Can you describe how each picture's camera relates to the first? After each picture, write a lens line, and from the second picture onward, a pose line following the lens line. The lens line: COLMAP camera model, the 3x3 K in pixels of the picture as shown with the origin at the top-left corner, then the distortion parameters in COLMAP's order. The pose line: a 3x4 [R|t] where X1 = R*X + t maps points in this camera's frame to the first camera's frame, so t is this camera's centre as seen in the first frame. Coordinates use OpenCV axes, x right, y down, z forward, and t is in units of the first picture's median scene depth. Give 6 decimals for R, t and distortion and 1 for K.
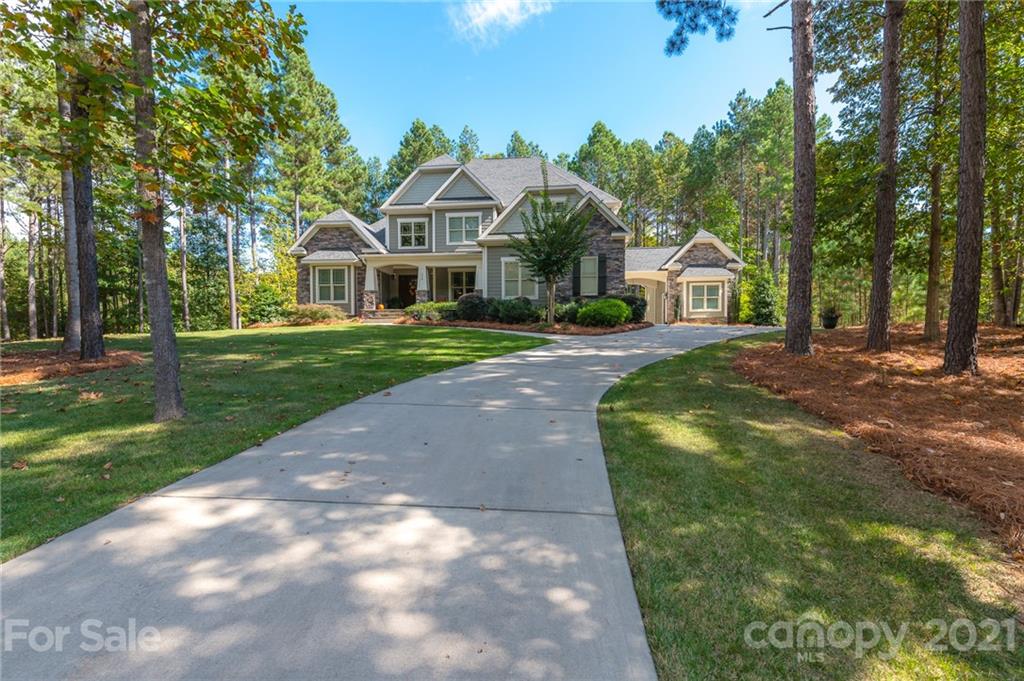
lens RADIAL K [[433.0, 0, 514.4], [0, 433.0, 350.8], [0, 0, 1]] dist [0.011101, -0.000036]
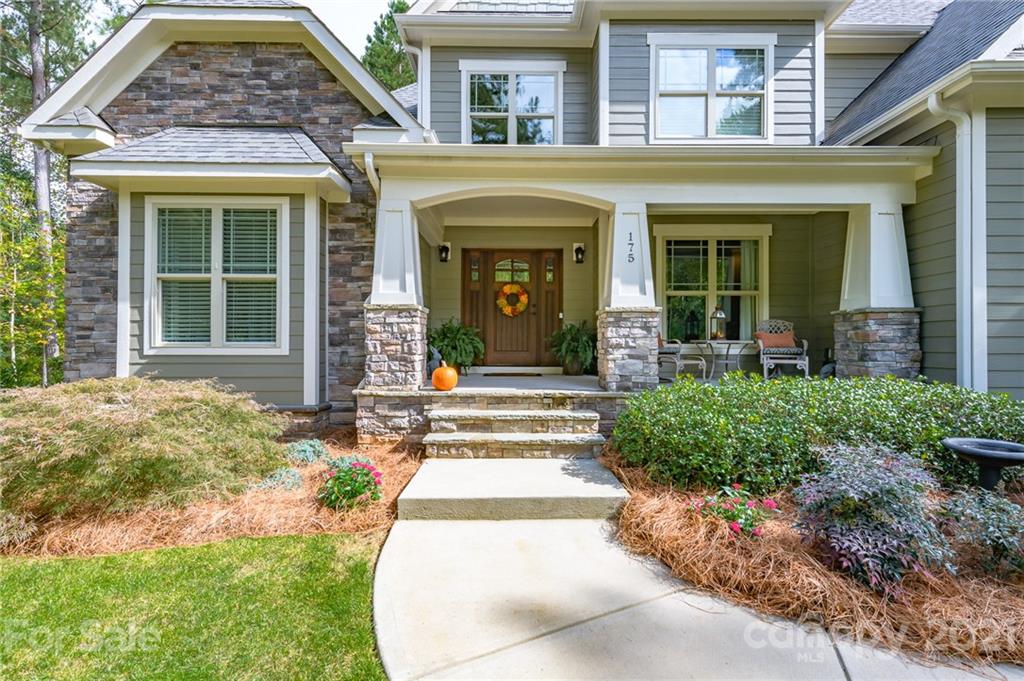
lens RADIAL K [[484.6, 0, 512.0], [0, 484.6, 340.5], [0, 0, 1]] dist [0.002444, 0.000061]
pose [[0.994037, 0.005847, 0.108890, -0.283234], [-0.002845, 0.999612, -0.027709, -0.107115], [-0.109010, 0.027234, 0.993667, 0.703510]]
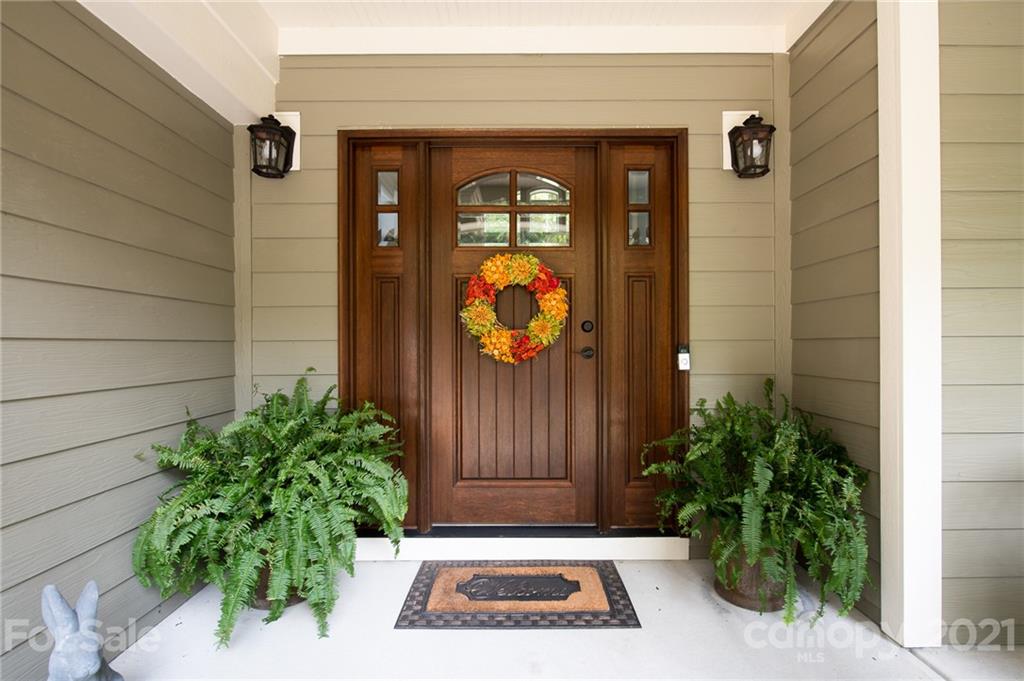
lens RADIAL K [[484.6, 0, 512.0], [0, 484.6, 340.5], [0, 0, 1]] dist [0.002444, 0.000061]
pose [[0.994556, -0.001784, 0.104188, -0.255934], [0.004635, 0.999621, -0.027125, -0.136797], [-0.104100, 0.027460, 0.994188, 0.951569]]
